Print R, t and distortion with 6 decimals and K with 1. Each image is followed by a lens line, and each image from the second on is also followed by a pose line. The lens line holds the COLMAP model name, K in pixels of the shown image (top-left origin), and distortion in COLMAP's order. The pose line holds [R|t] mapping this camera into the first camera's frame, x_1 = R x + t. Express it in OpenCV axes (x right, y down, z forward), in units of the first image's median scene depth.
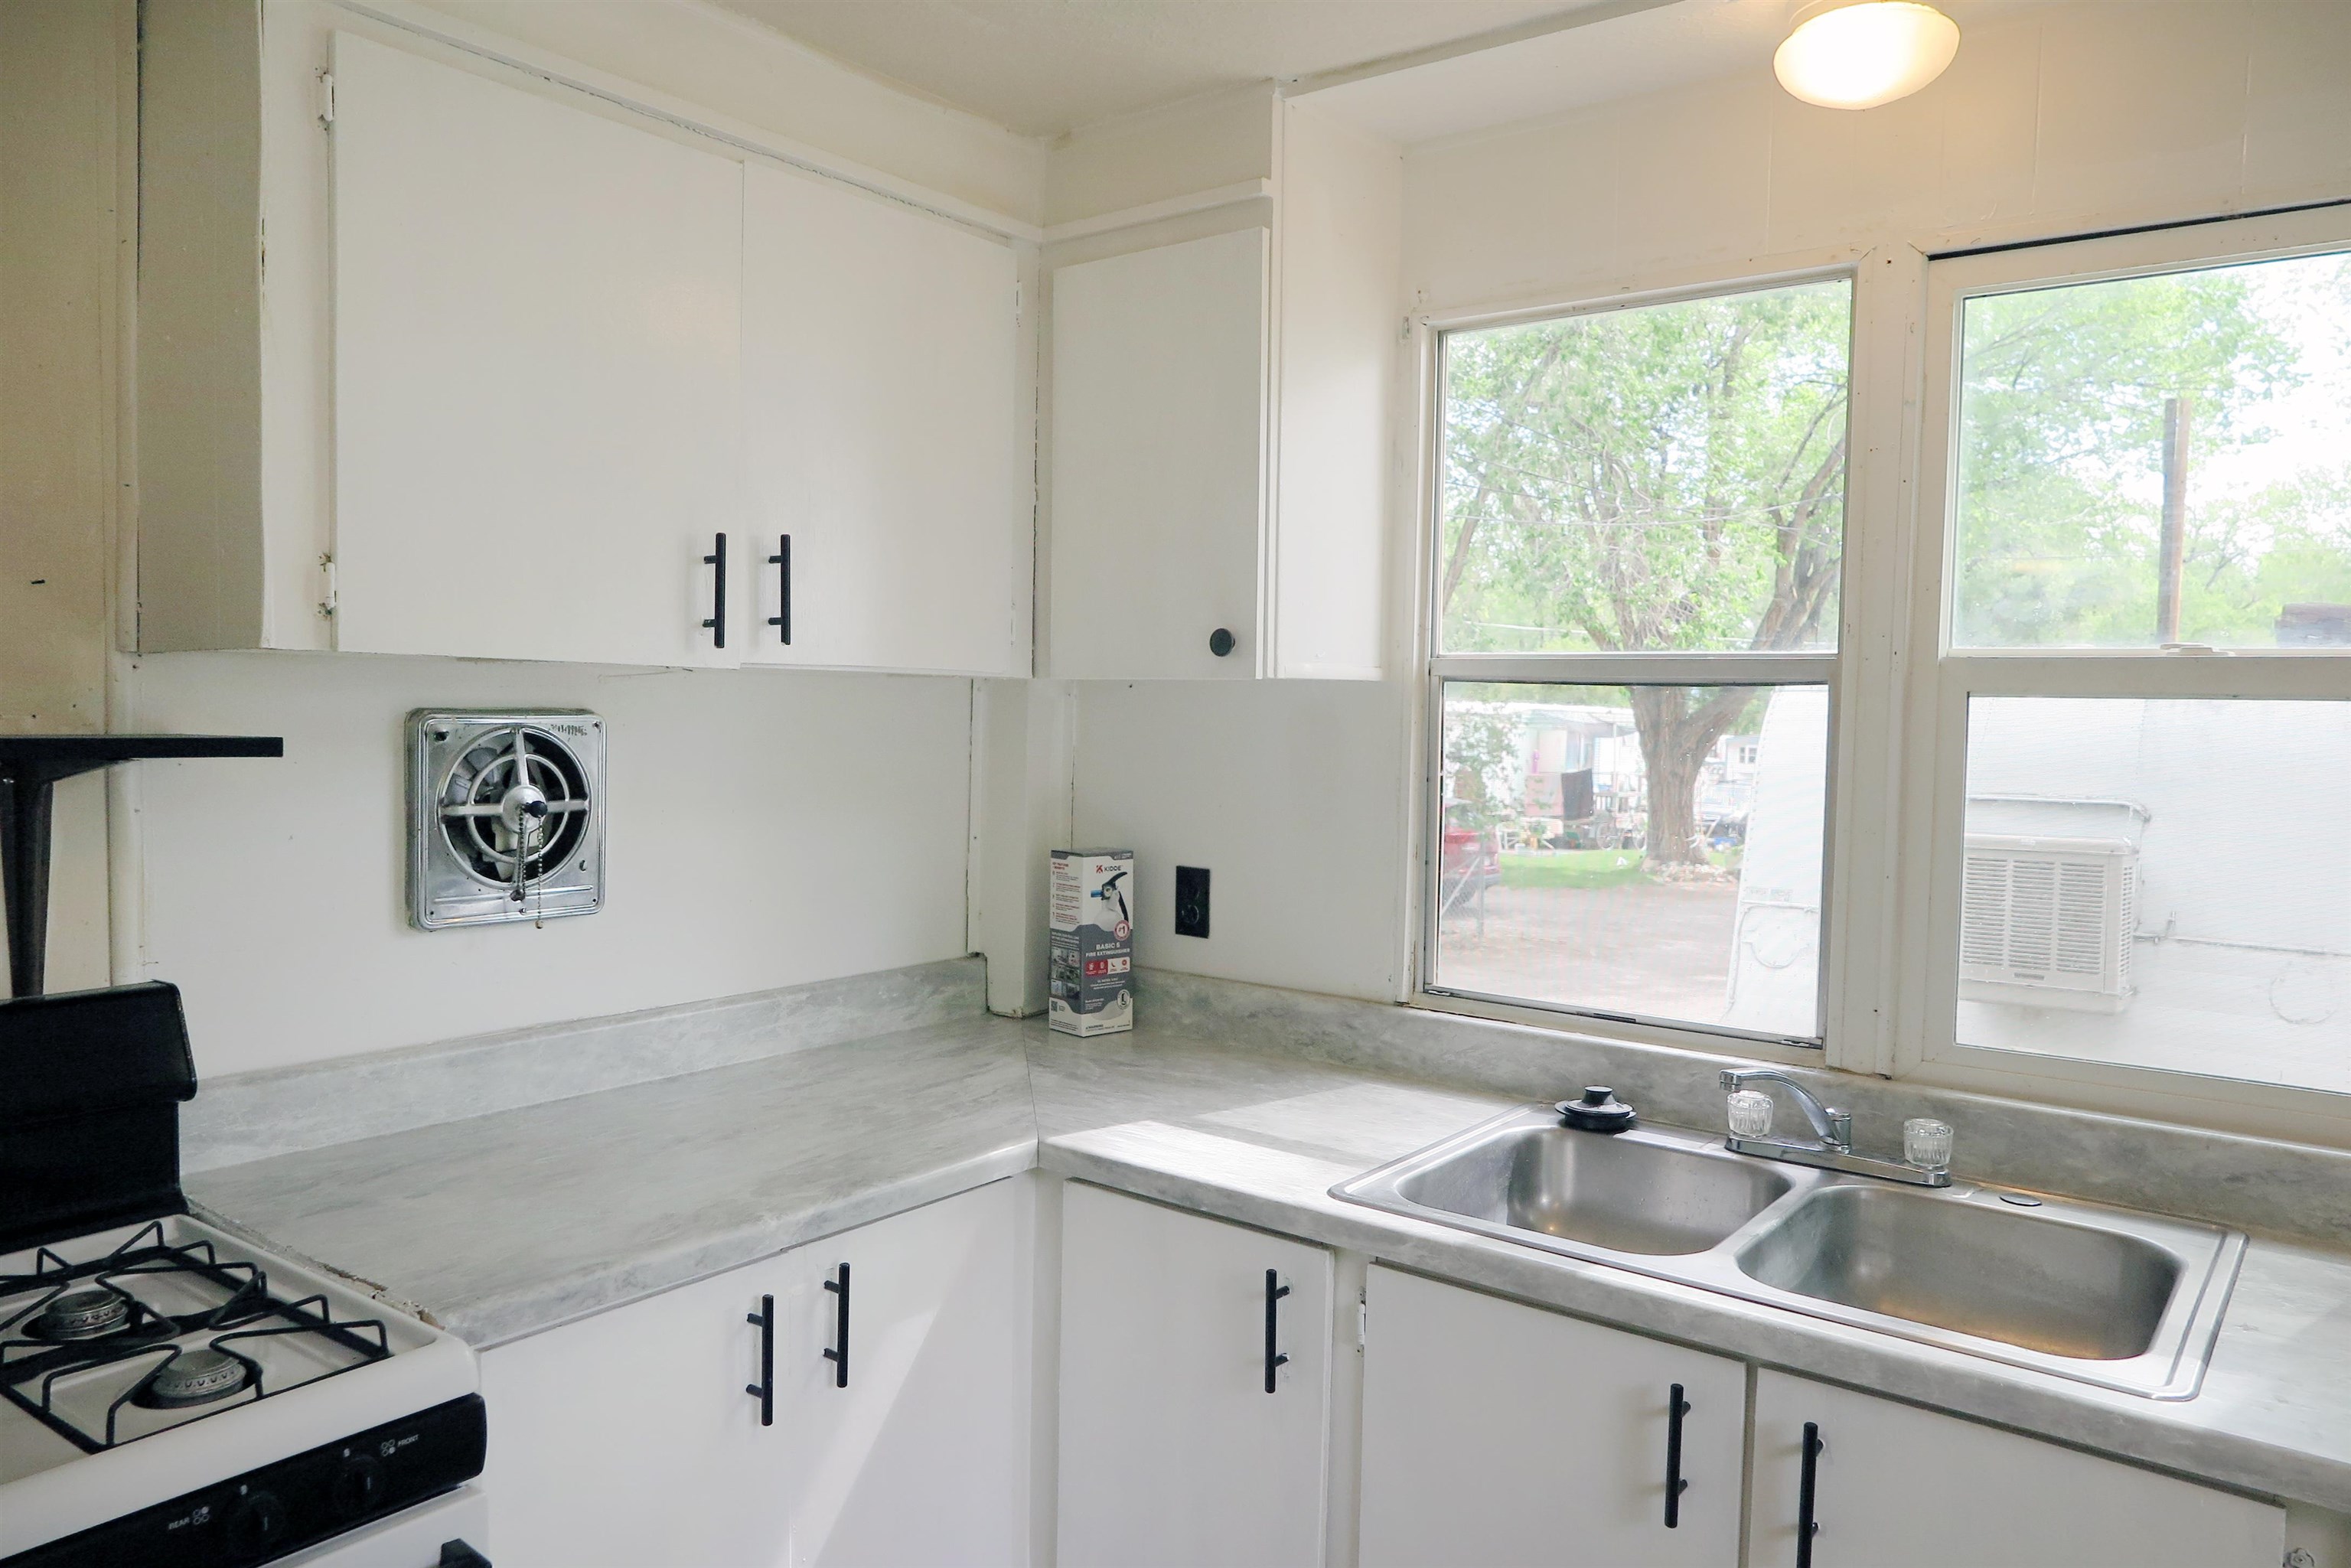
lens RADIAL K [[1612.3, 0, 1175.5], [0, 1612.3, 784.0], [0, 0, 1]] dist [-0.016051, 0.005647]
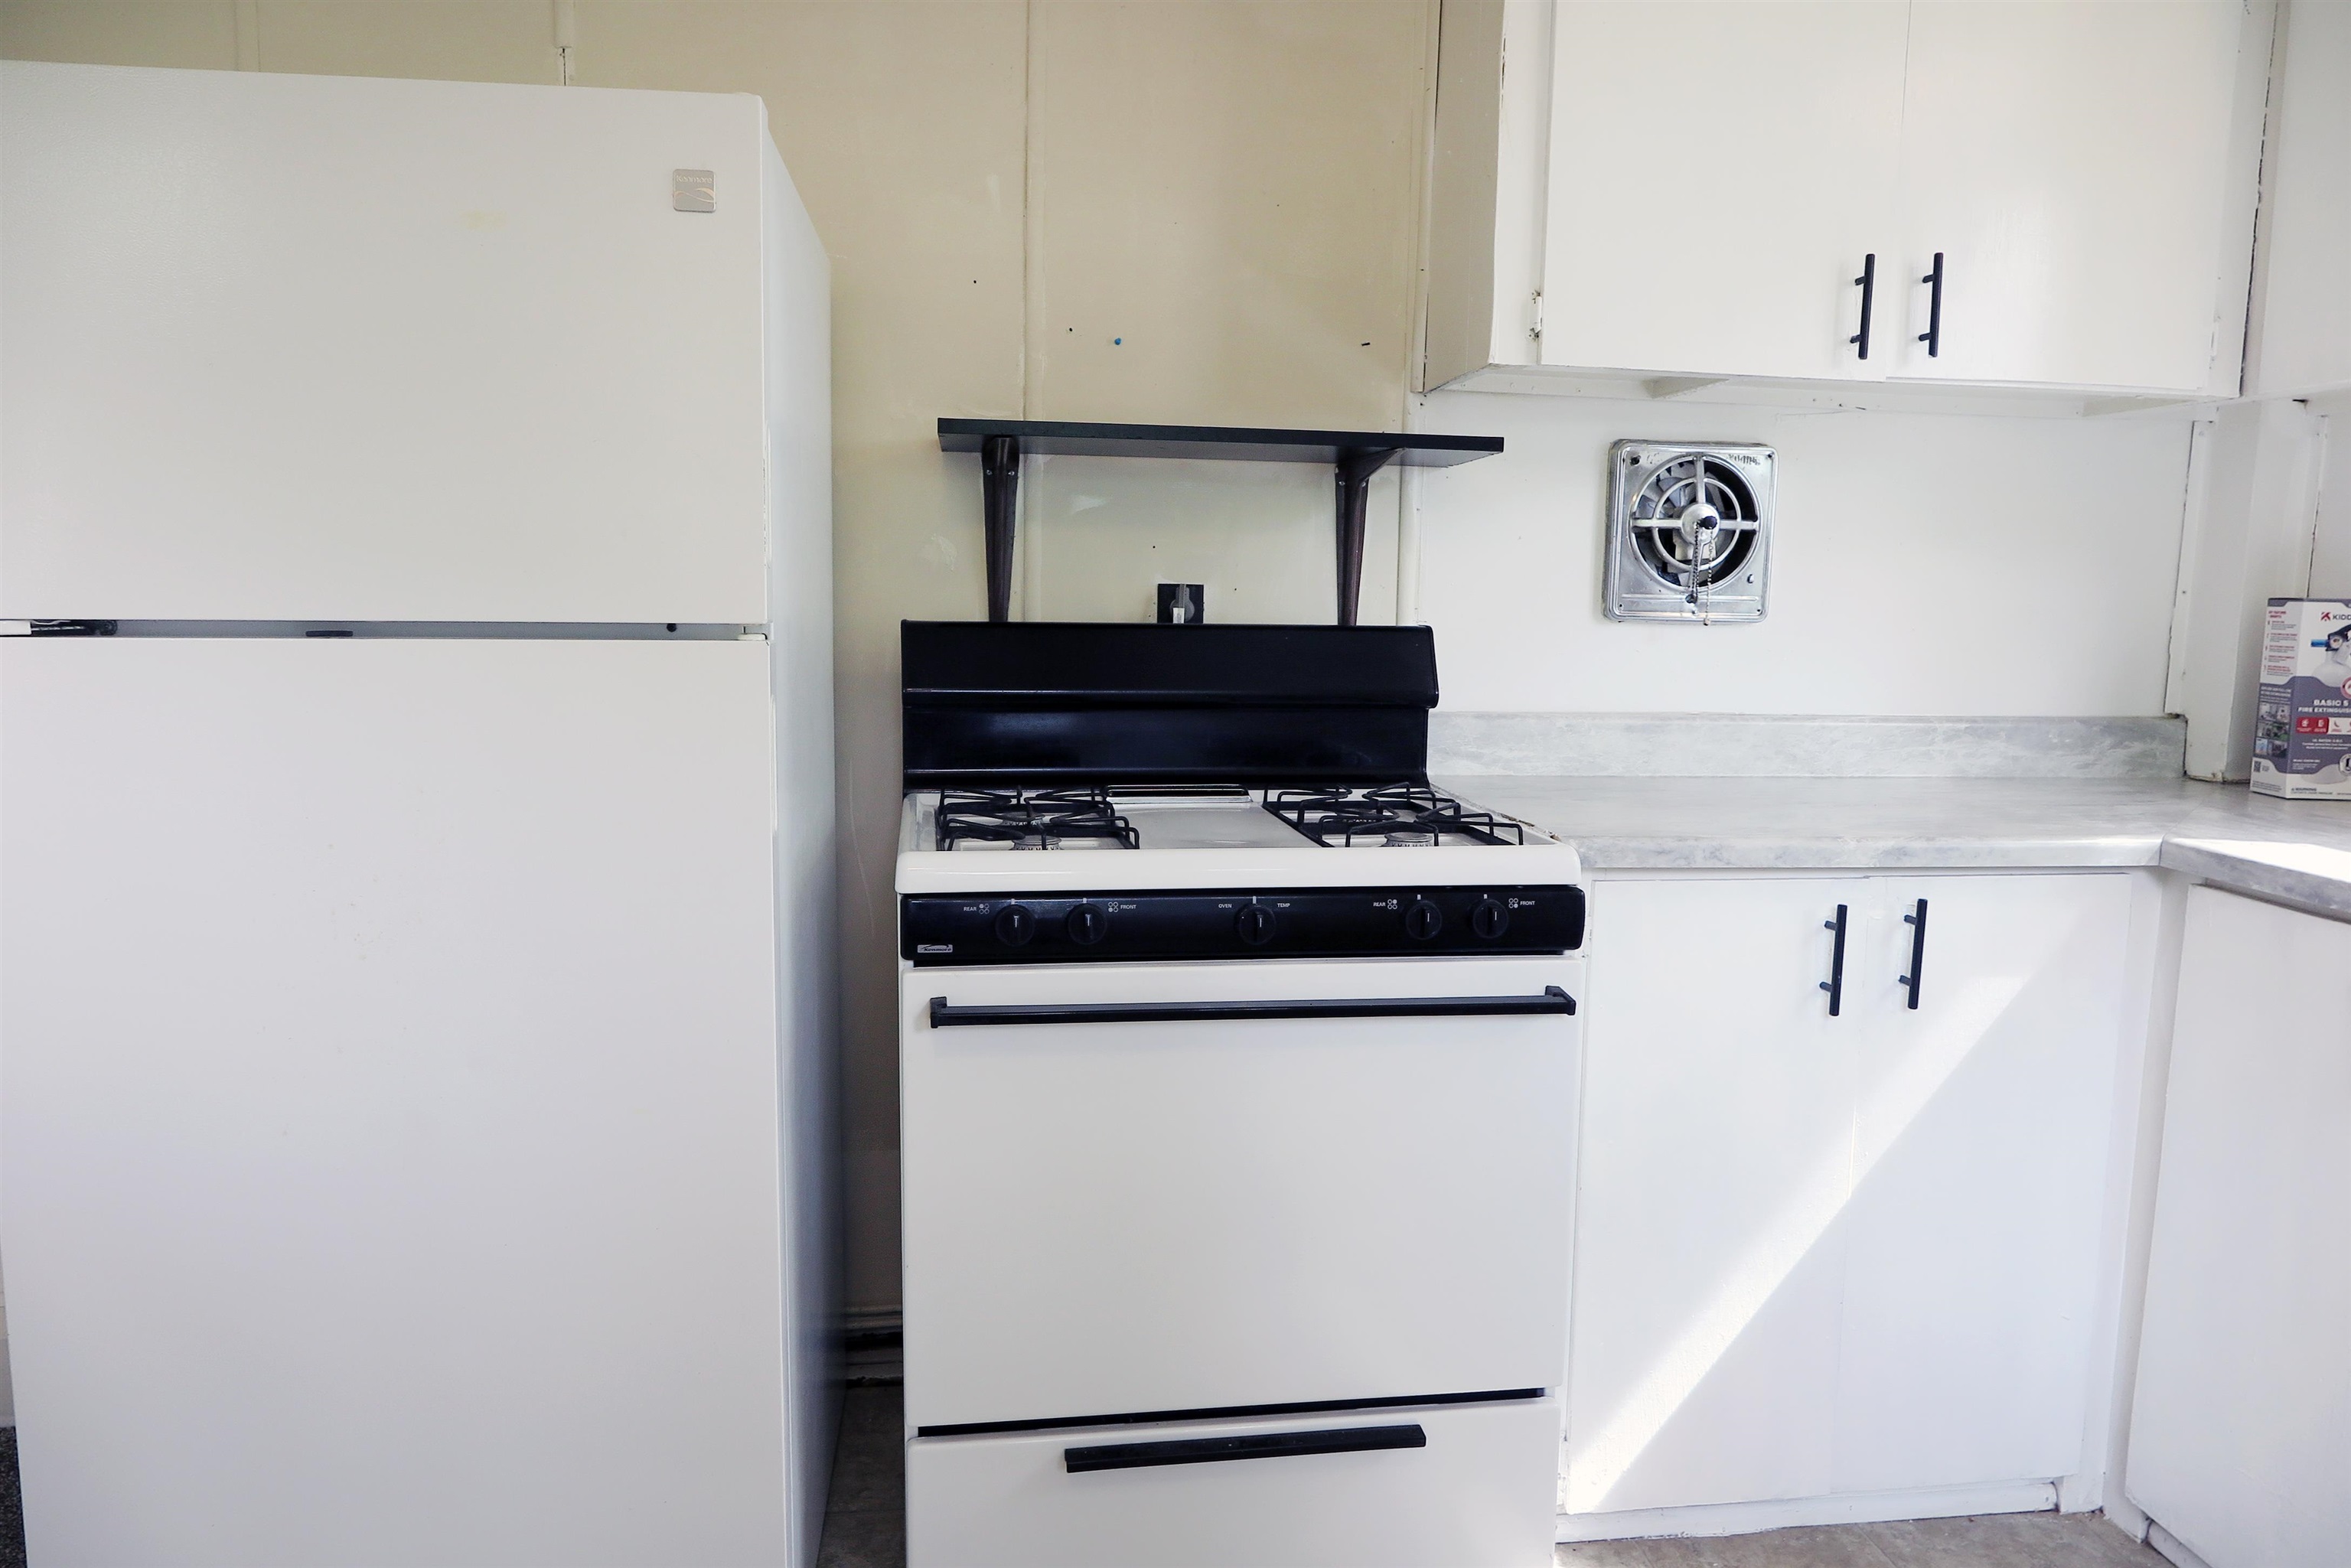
lens RADIAL K [[1612.3, 0, 1175.5], [0, 1612.3, 784.0], [0, 0, 1]] dist [-0.016051, 0.005647]
pose [[0.708415, 0.077458, -0.701533, 0.169381], [-0.038942, 0.996735, 0.070728, 0.137279], [0.704721, -0.022786, 0.709118, -0.121537]]
